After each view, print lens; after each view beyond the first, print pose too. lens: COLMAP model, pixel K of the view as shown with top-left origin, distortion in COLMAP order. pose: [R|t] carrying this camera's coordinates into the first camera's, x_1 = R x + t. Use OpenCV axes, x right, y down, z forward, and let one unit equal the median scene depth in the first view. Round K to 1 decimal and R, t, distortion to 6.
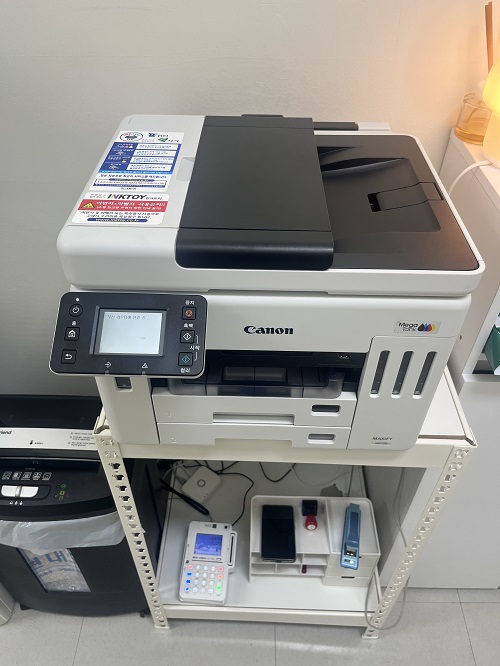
lens RADIAL K [[506.4, 0, 252.0], [0, 506.4, 333.6], [0, 0, 1]] dist [0.043648, -0.065473]
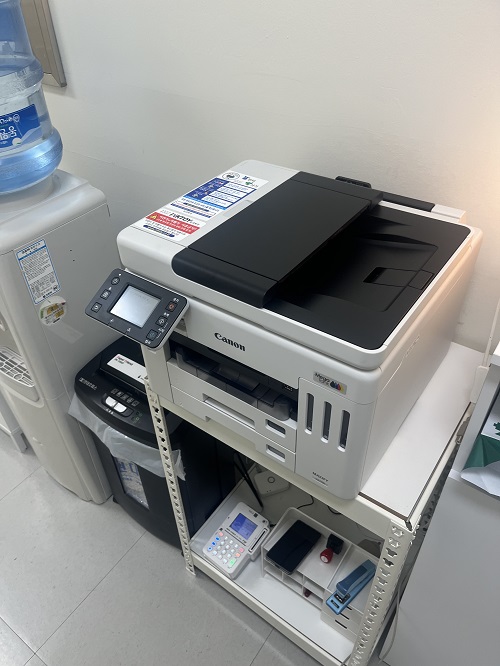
lens RADIAL K [[506.4, 0, 247.8], [0, 506.4, 340.2], [0, 0, 1]] dist [0.043648, -0.065473]
pose [[0.820544, 0.345491, -0.455350, 0.475823], [-0.357941, 0.931690, 0.061895, -0.077118], [0.445630, 0.112202, 0.888158, -0.088491]]
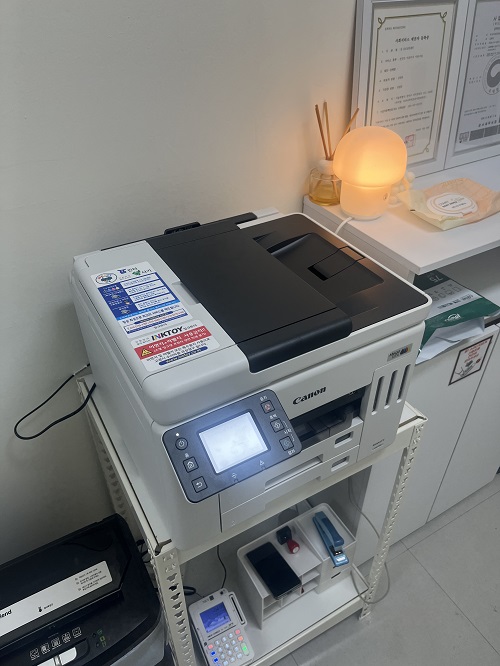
lens RADIAL K [[506.4, 0, 249.9], [0, 506.4, 337.1], [0, 0, 1]] dist [0.043648, -0.065473]
pose [[0.855972, -0.333622, 0.394978, -0.387903], [0.361778, 0.932258, 0.003418, -0.143193], [-0.369362, 0.139968, 0.918684, -0.076475]]
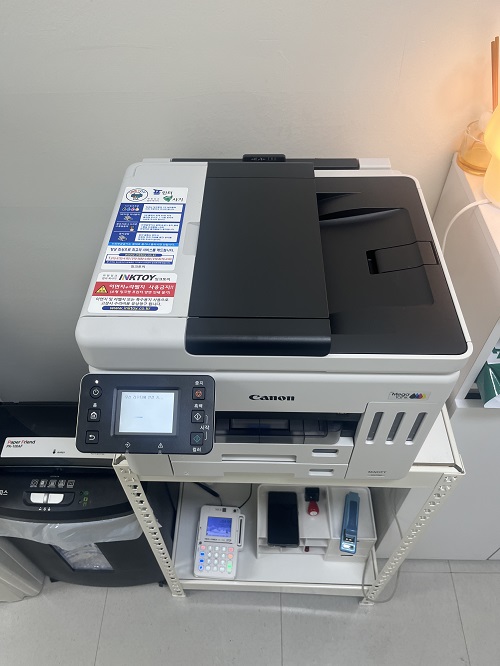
lens RADIAL K [[506.4, 0, 248.2], [0, 506.4, 338.0], [0, 0, 1]] dist [0.043648, -0.065473]
pose [[0.999760, -0.012605, -0.017894, 0.002429], [0.014767, 0.991879, 0.126324, -0.197667], [0.016156, -0.126558, 0.991828, -0.046021]]
